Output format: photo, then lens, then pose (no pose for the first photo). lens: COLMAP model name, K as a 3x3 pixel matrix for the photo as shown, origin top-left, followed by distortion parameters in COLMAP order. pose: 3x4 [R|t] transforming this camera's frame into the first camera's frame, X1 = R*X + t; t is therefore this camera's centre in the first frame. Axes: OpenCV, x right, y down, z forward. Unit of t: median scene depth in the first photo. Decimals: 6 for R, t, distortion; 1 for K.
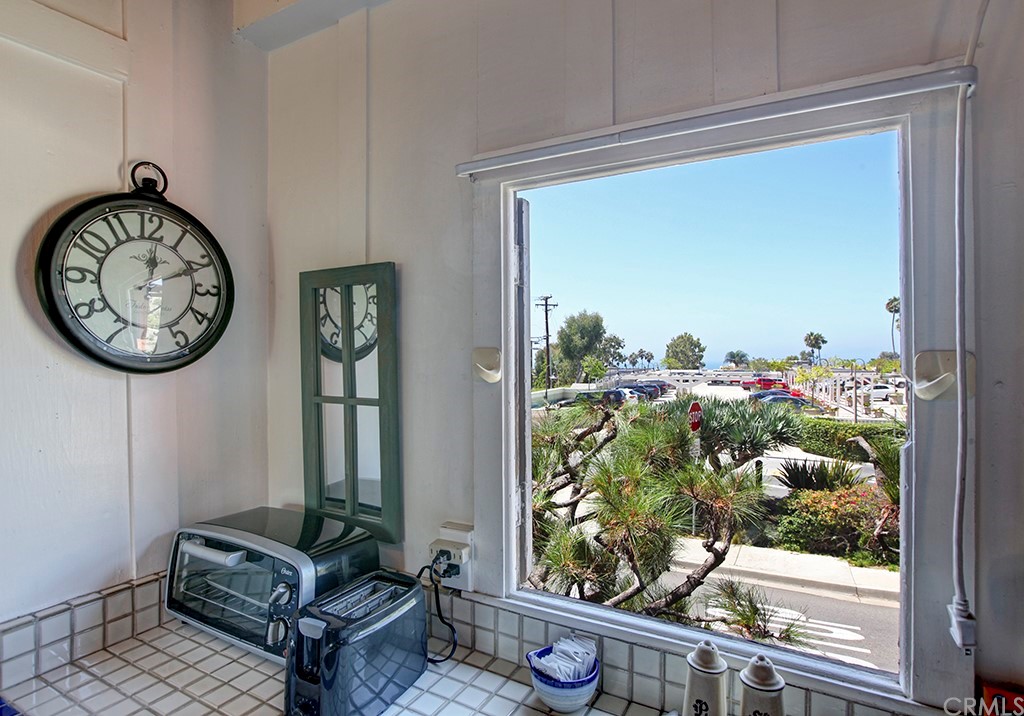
lens RADIAL K [[541.0, 0, 527.9], [0, 541.0, 354.5], [0, 0, 1]] dist [-0.030863, 0.000389]
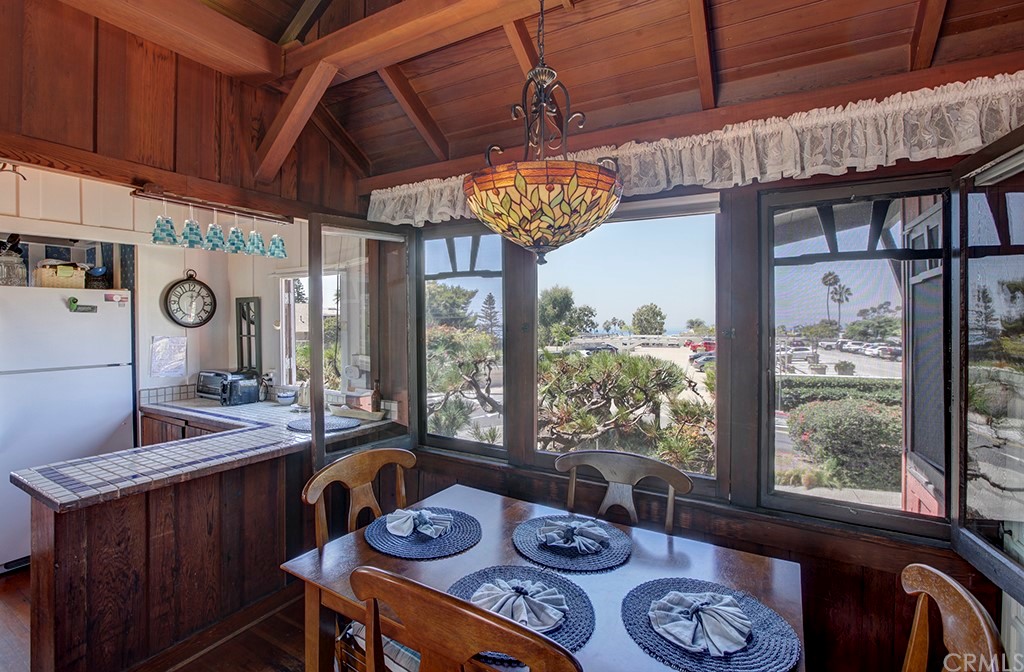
lens RADIAL K [[469.9, 0, 505.7], [0, 469.9, 326.0], [0, 0, 1]] dist [-0.061370, 0.021561]
pose [[0.999611, -0.001543, -0.027853, 1.350924], [0.001773, 0.999965, 0.008226, 0.001788], [0.027839, -0.008273, 0.999578, -1.841965]]
